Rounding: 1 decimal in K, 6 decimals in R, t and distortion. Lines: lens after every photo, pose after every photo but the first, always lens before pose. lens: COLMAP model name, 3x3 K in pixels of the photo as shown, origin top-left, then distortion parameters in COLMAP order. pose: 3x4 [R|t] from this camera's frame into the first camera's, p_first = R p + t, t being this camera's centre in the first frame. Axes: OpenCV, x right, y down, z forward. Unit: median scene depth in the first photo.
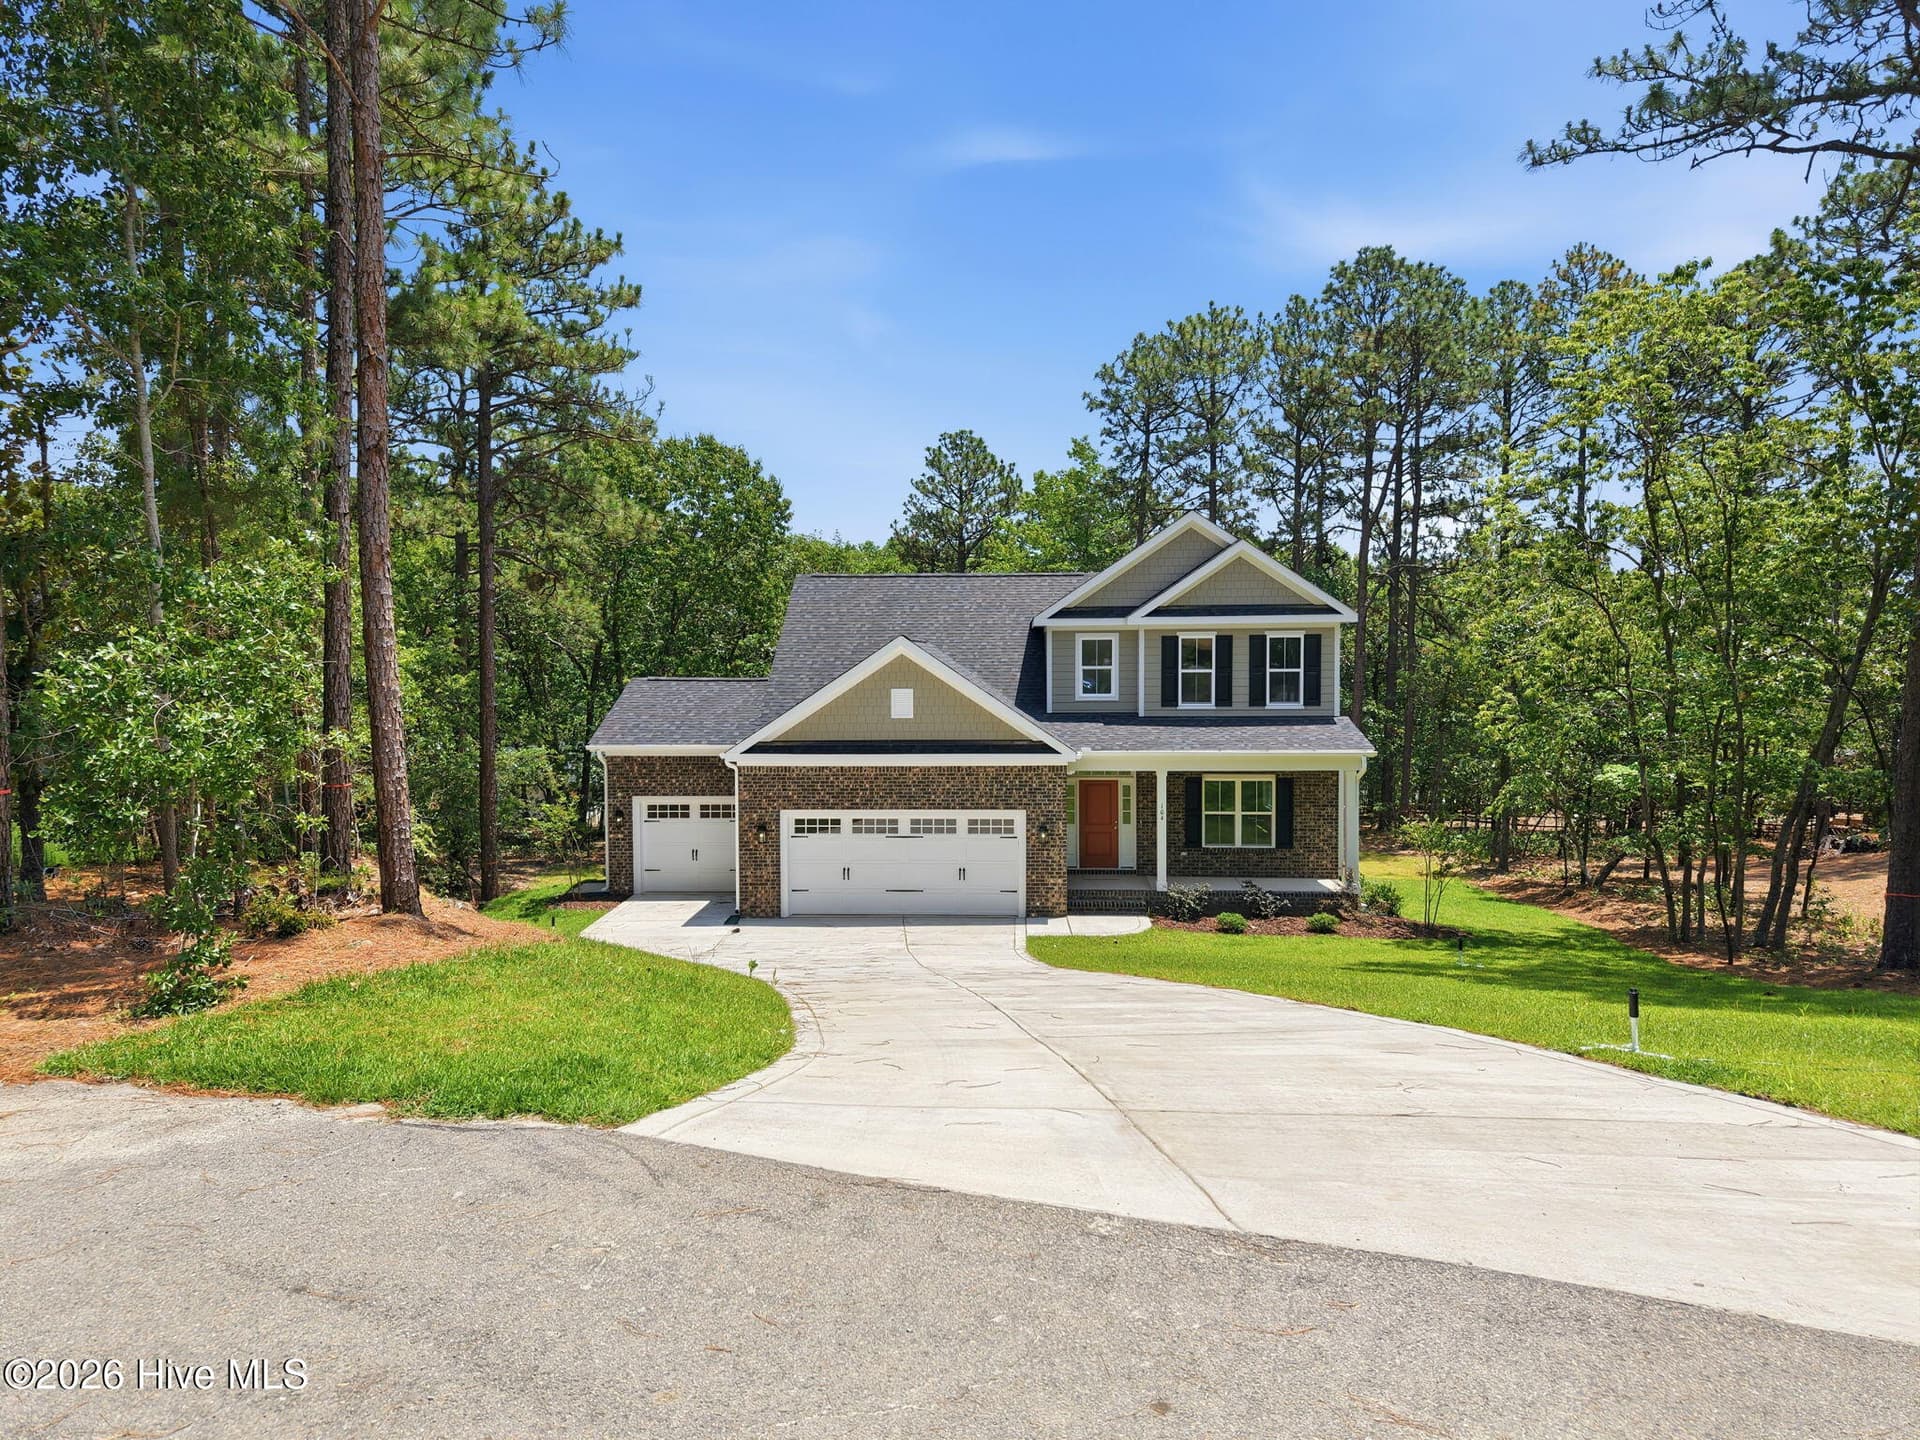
lens RADIAL K [[1307.9, 0, 969.4], [0, 1307.9, 688.2], [0, 0, 1]] dist [0.062387, -0.105979]
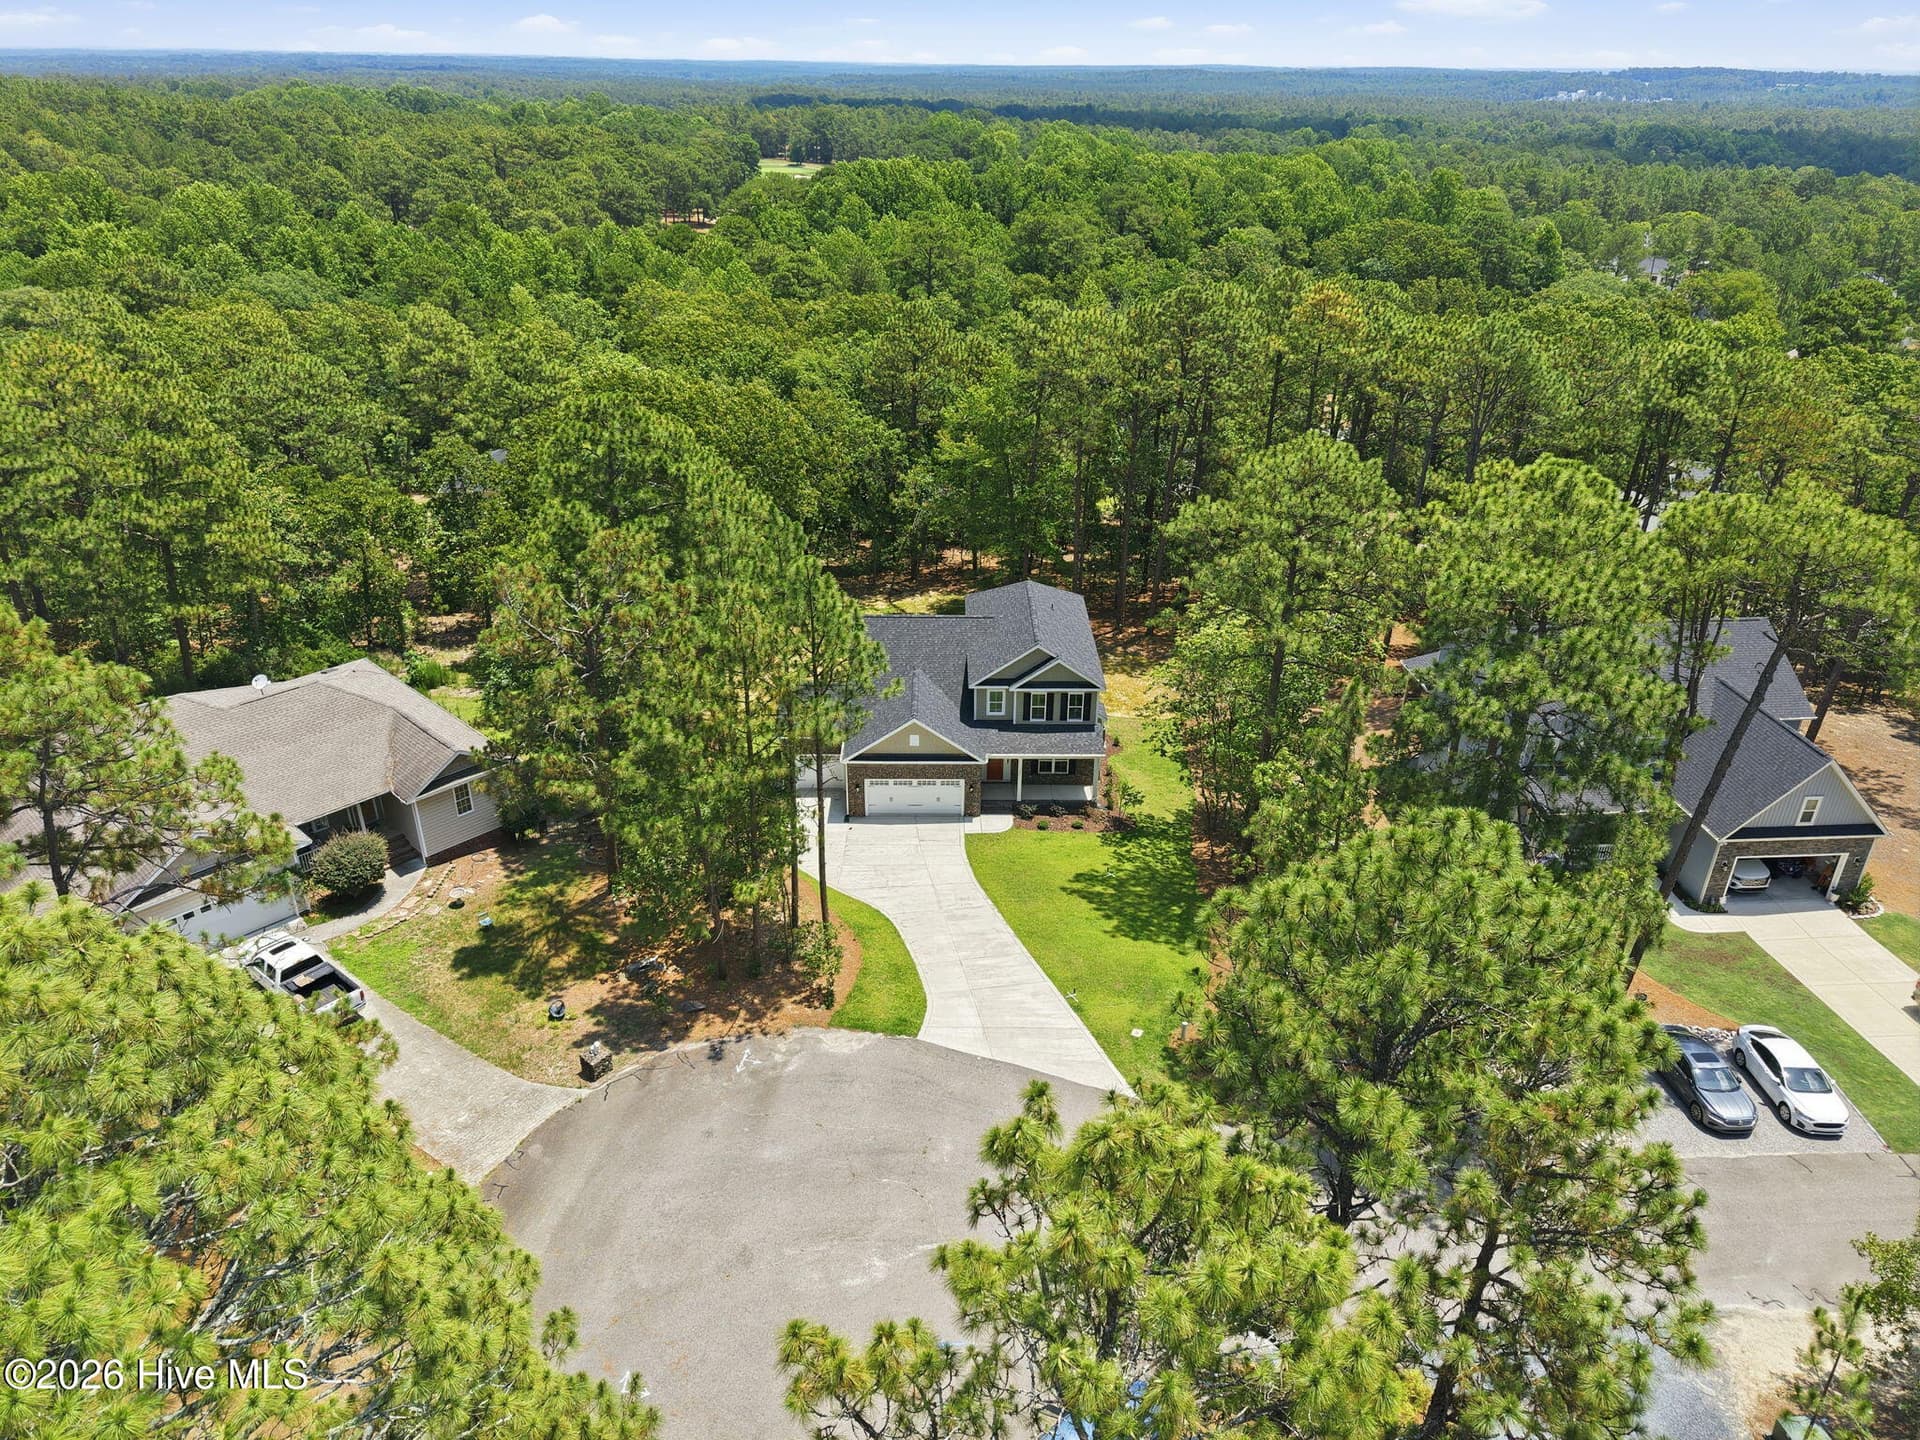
lens RADIAL K [[1307.9, 0, 969.4], [0, 1307.9, 688.2], [0, 0, 1]] dist [0.062387, -0.105979]
pose [[0.998747, -0.009129, 0.049211, -0.062407], [-0.012128, 0.909785, 0.414902, -1.006997], [-0.048559, -0.414979, 0.908534, -1.089381]]
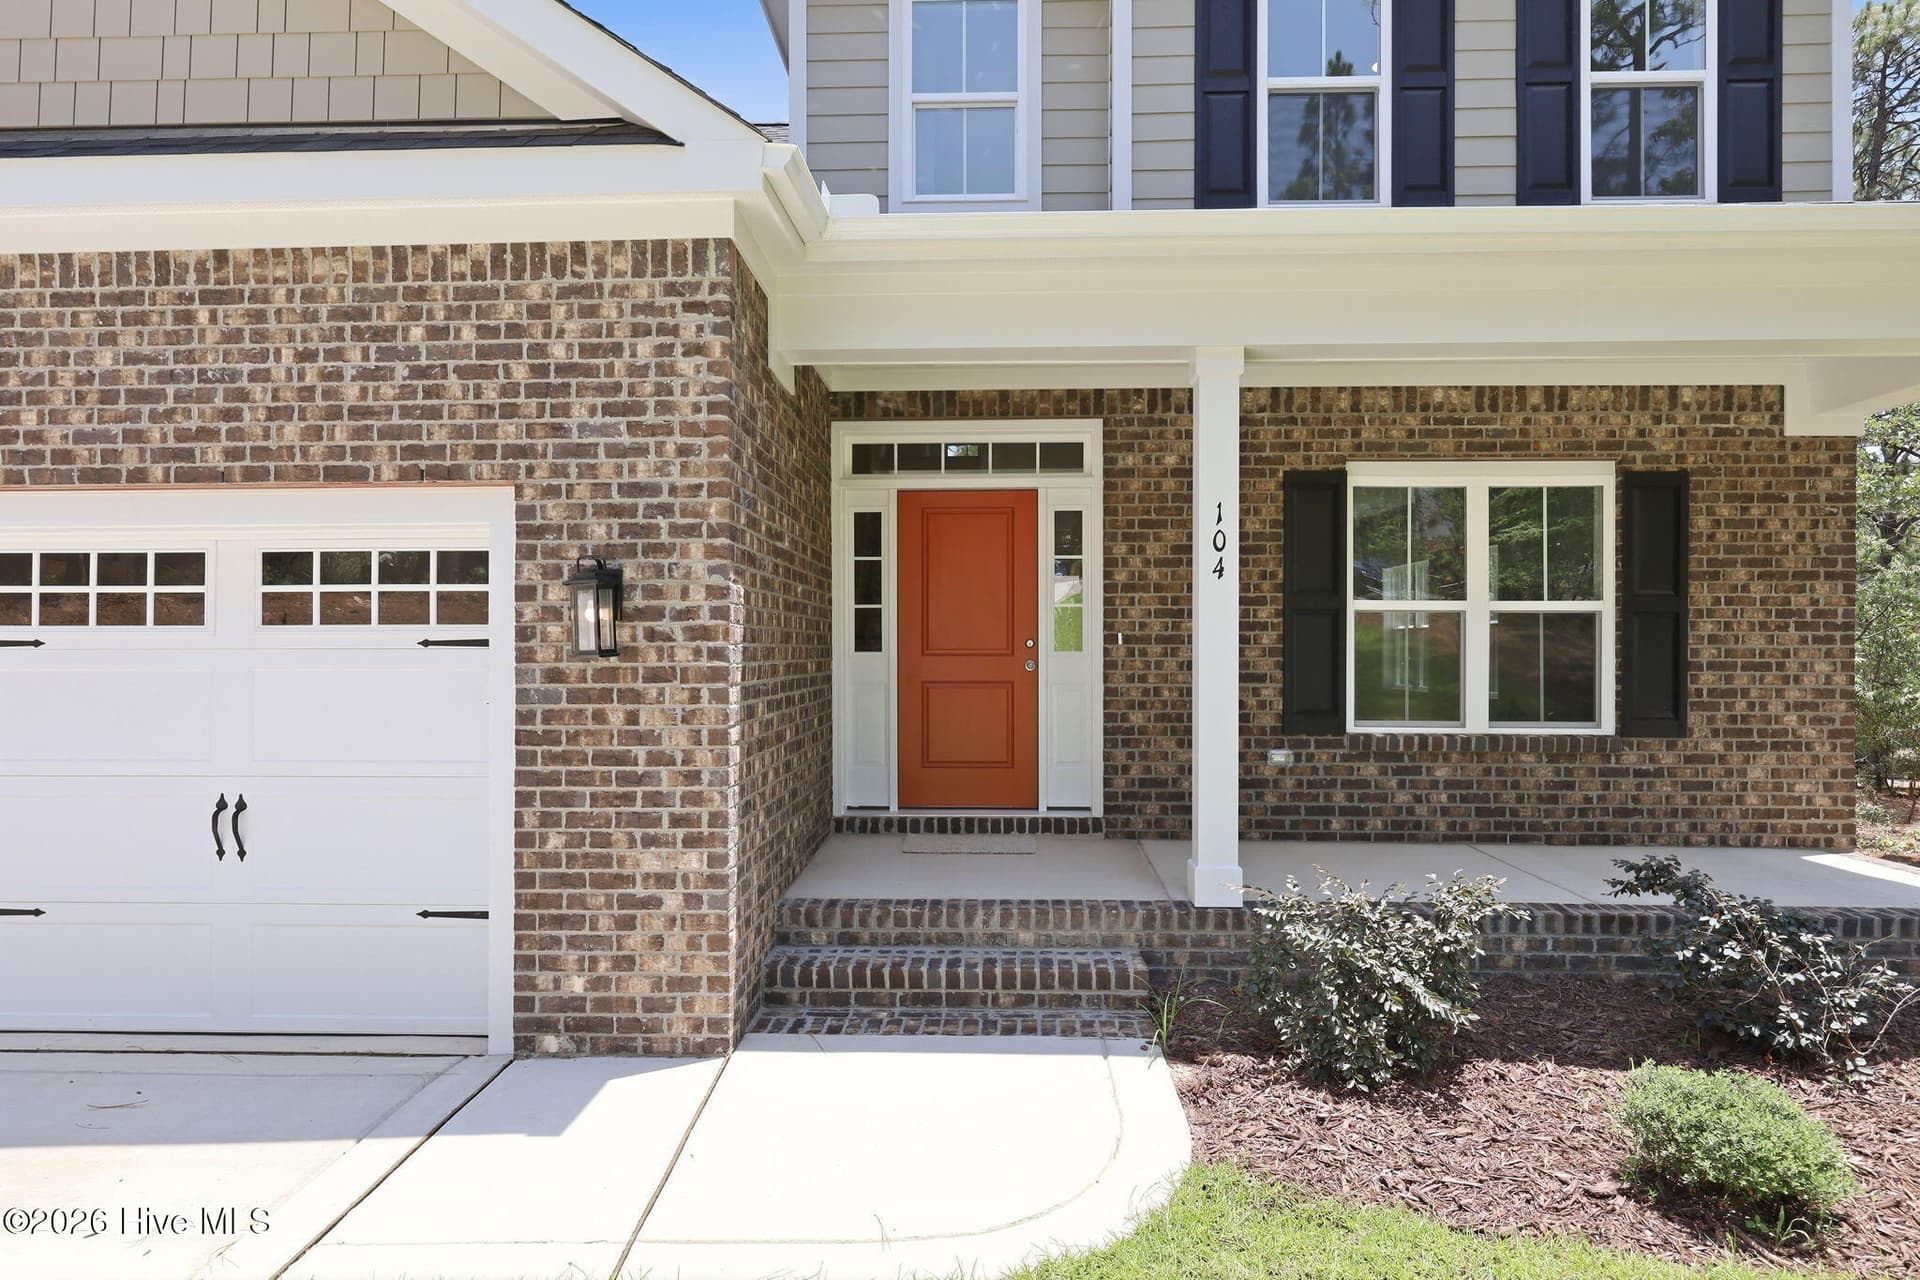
lens RADIAL K [[1124.1, 0, 959.0], [0, 1124.1, 658.6], [0, 0, 1]] dist [-0.004065, -0.001337]
pose [[1.000000, 0.000698, 0.000523, 0.098387], [-0.000684, 0.999685, -0.025100, 0.112527], [-0.000540, 0.025099, 0.999685, 0.773134]]
